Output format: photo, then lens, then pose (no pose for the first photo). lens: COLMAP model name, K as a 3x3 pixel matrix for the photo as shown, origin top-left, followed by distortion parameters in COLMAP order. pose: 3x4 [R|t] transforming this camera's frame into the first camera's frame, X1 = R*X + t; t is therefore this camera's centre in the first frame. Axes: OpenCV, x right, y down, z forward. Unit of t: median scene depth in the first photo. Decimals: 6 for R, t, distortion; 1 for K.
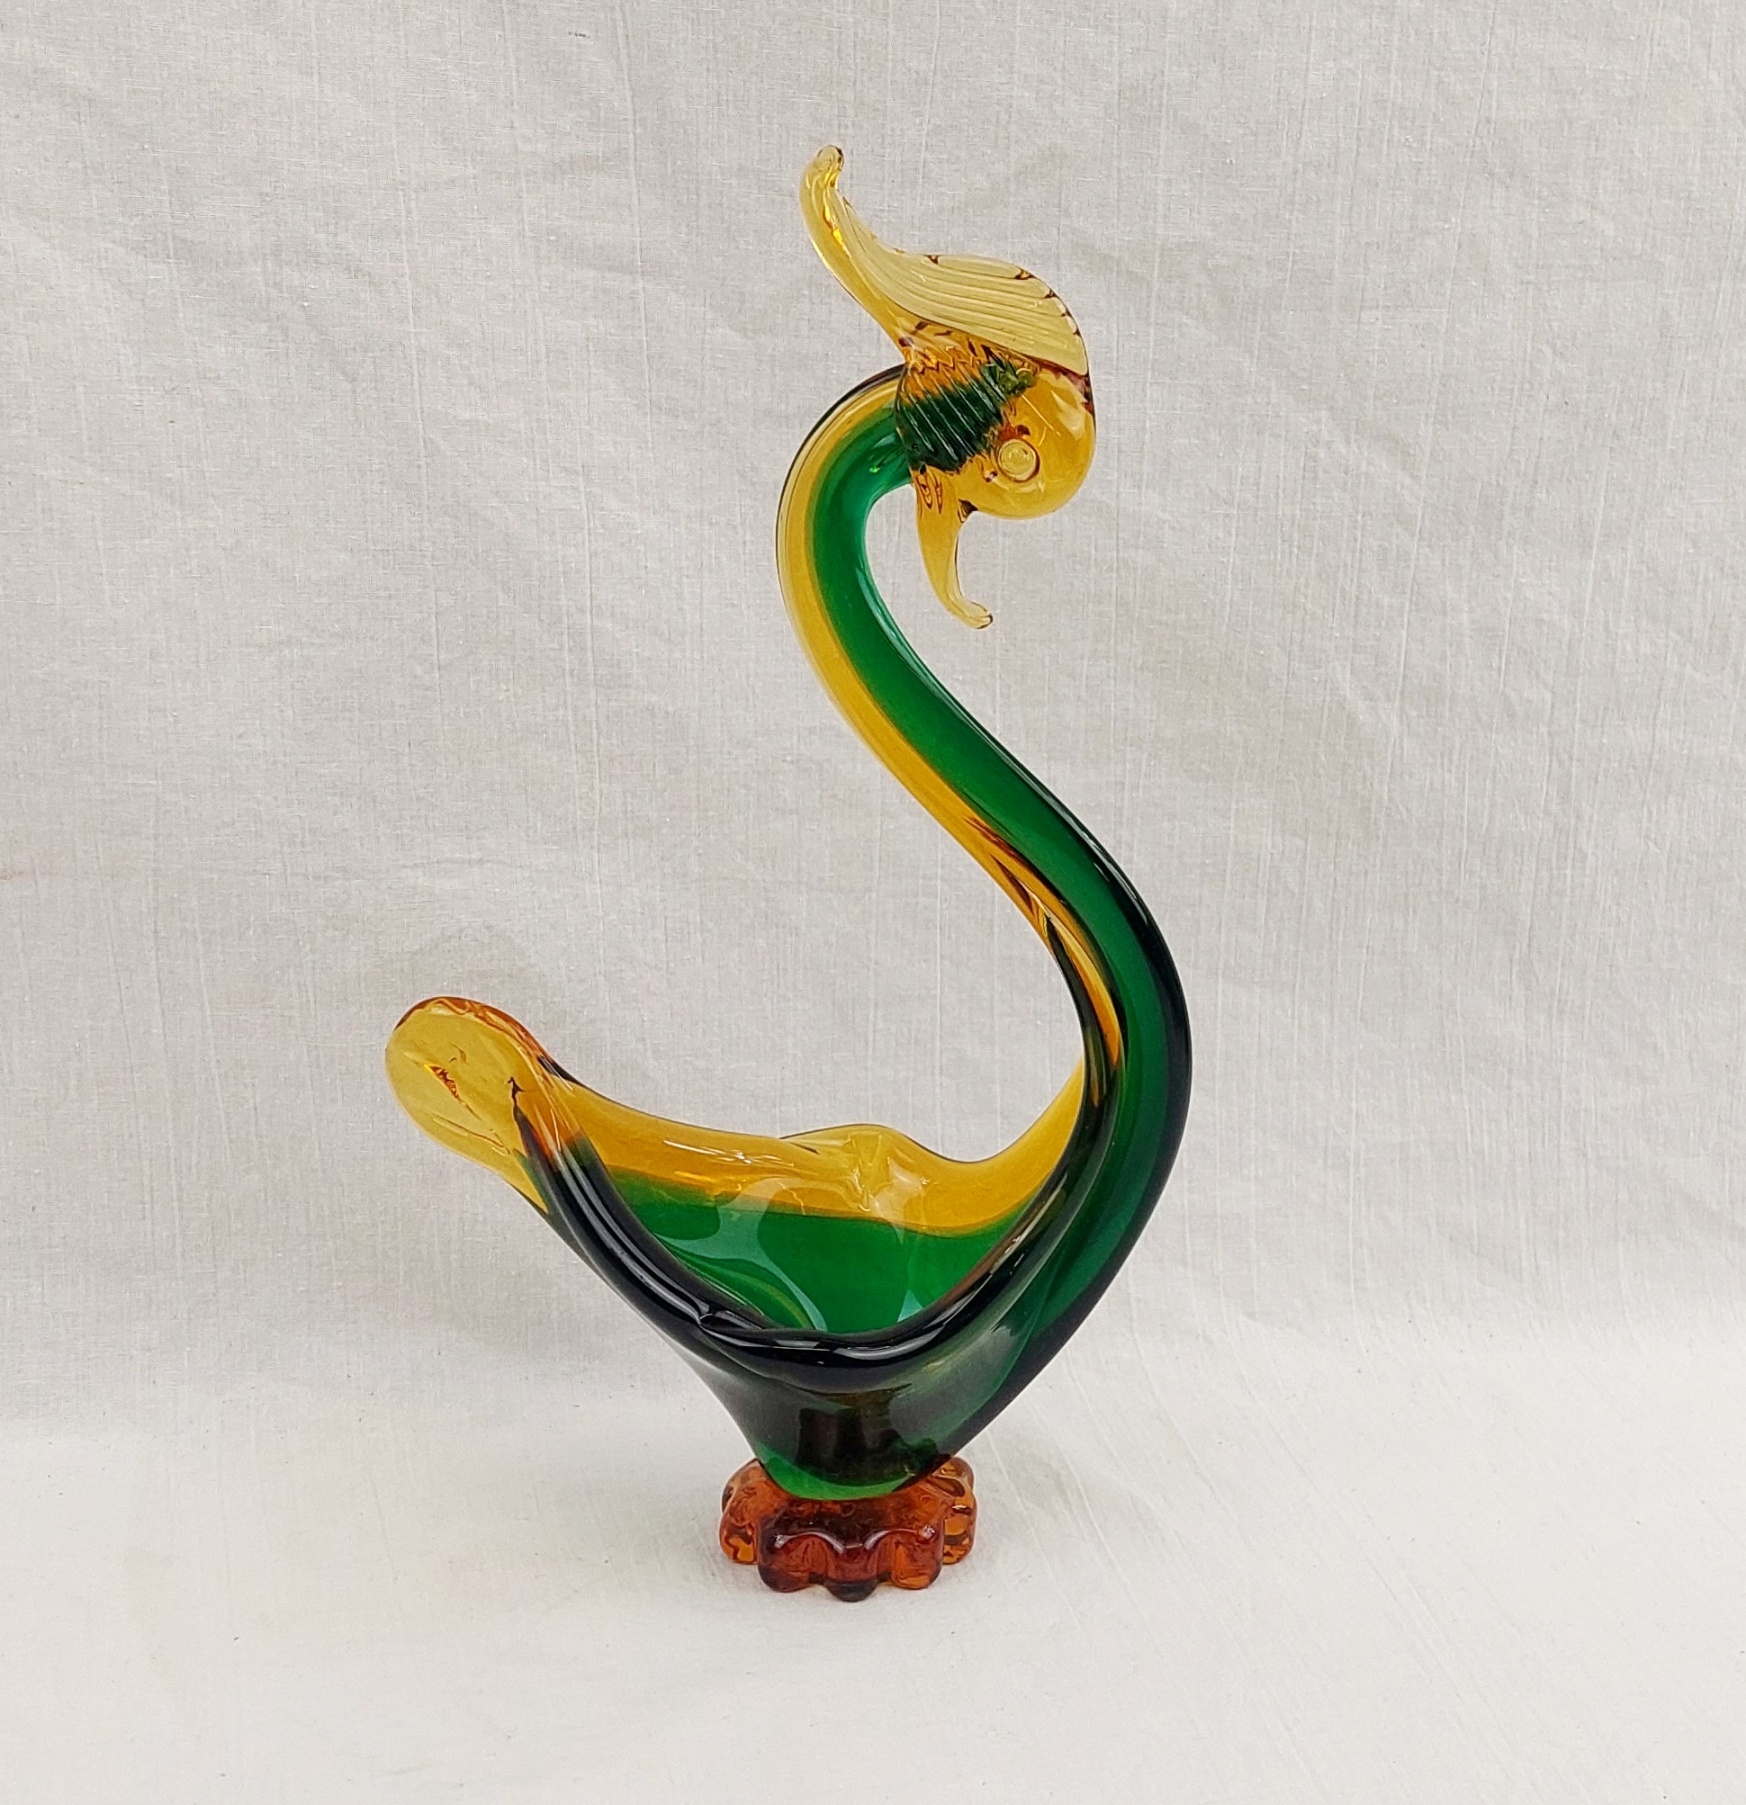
lens RADIAL K [[3050.0, 0, 1150.0], [0, 3050.0, 906.0], [0, 0, 1]] dist [0.344544, -1.463133]
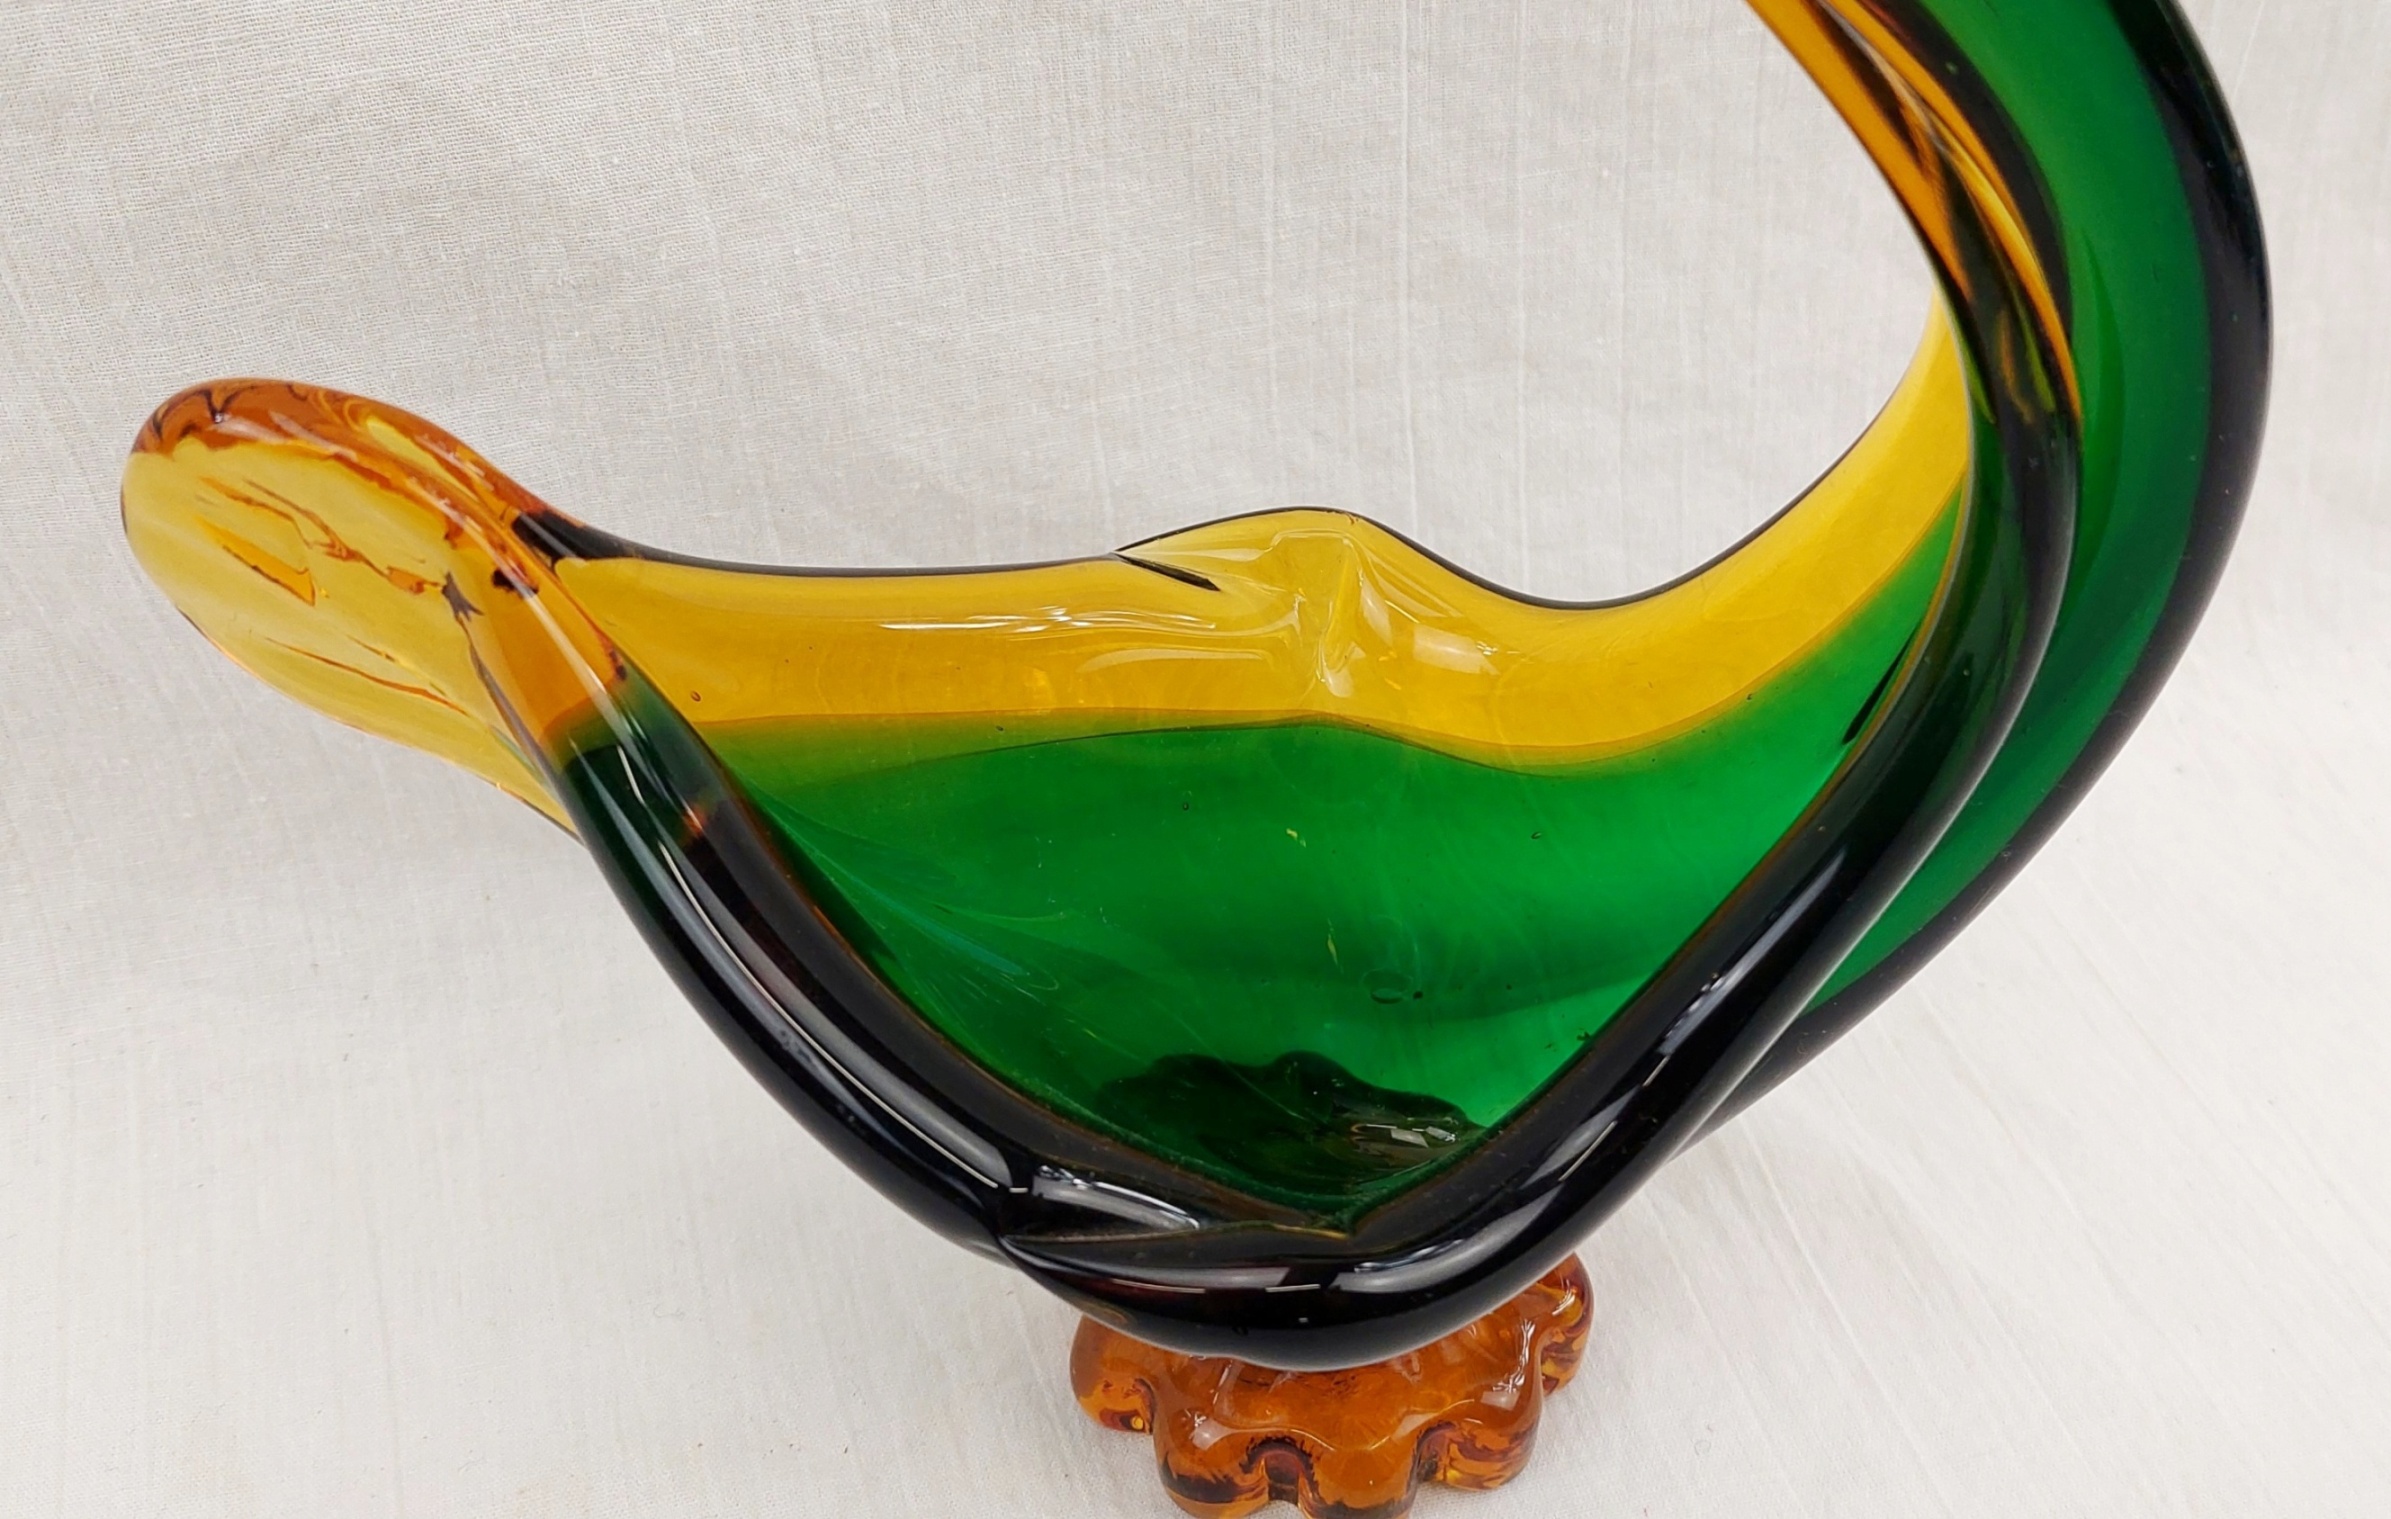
lens RADIAL K [[2425.9, 0, 1266.1], [0, 2425.9, 692.6], [0, 0, 1]] dist [0.178399, -0.434613]
pose [[0.998825, -0.041825, -0.024501, -0.091371], [0.048052, 0.920790, 0.387087, -0.042526], [0.006371, -0.387809, 0.921718, 0.662416]]
